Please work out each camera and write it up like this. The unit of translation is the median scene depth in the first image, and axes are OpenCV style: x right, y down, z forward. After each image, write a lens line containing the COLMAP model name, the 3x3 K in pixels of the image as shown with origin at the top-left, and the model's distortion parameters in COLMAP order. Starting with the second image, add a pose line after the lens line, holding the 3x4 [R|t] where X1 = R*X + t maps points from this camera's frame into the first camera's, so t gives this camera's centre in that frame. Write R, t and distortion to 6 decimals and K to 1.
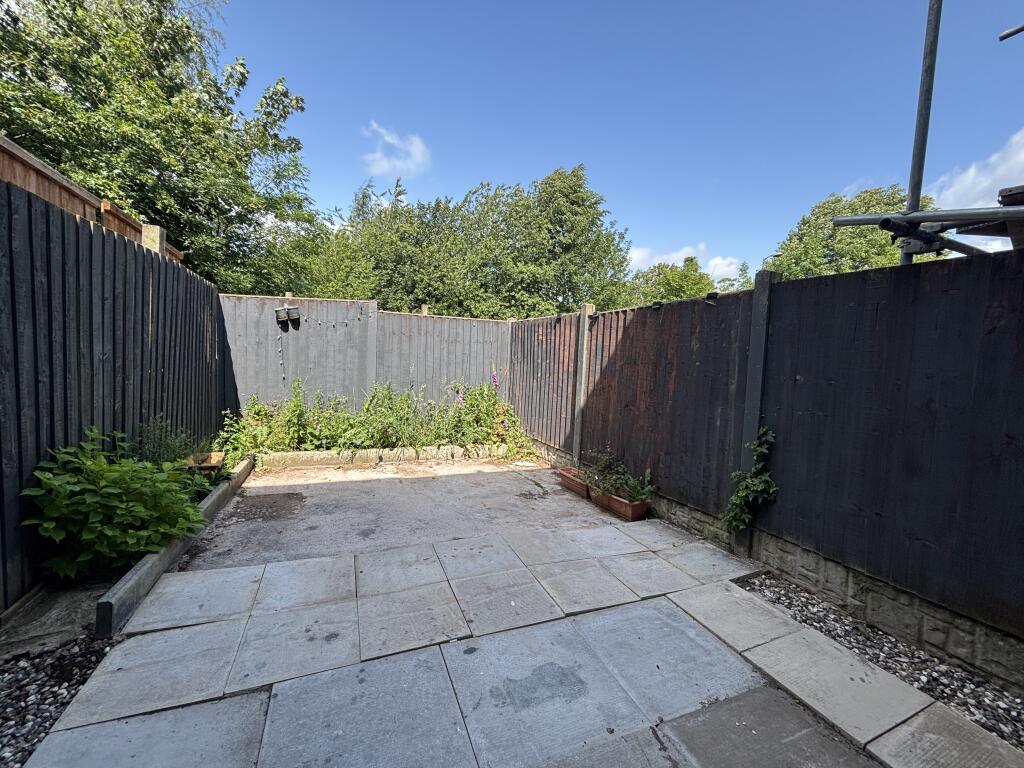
lens RADIAL K [[417.8, 0, 514.4], [0, 417.8, 378.4], [0, 0, 1]] dist [0.002951, -0.001036]
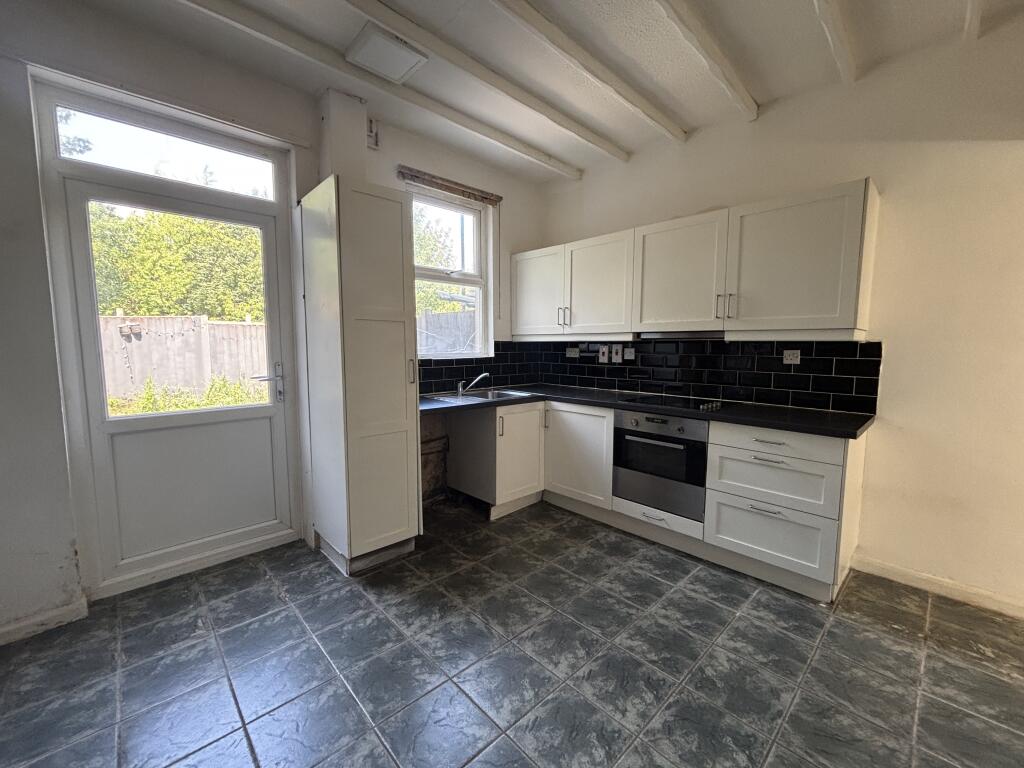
lens RADIAL K [[417.8, 0, 505.1], [0, 417.8, 389.2], [0, 0, 1]] dist [0.002951, -0.001036]
pose [[0.948682, -0.089447, 0.303318, 0.161648], [0.072952, 0.995195, 0.065310, 0.035005], [-0.307703, -0.039830, 0.950649, -0.613520]]
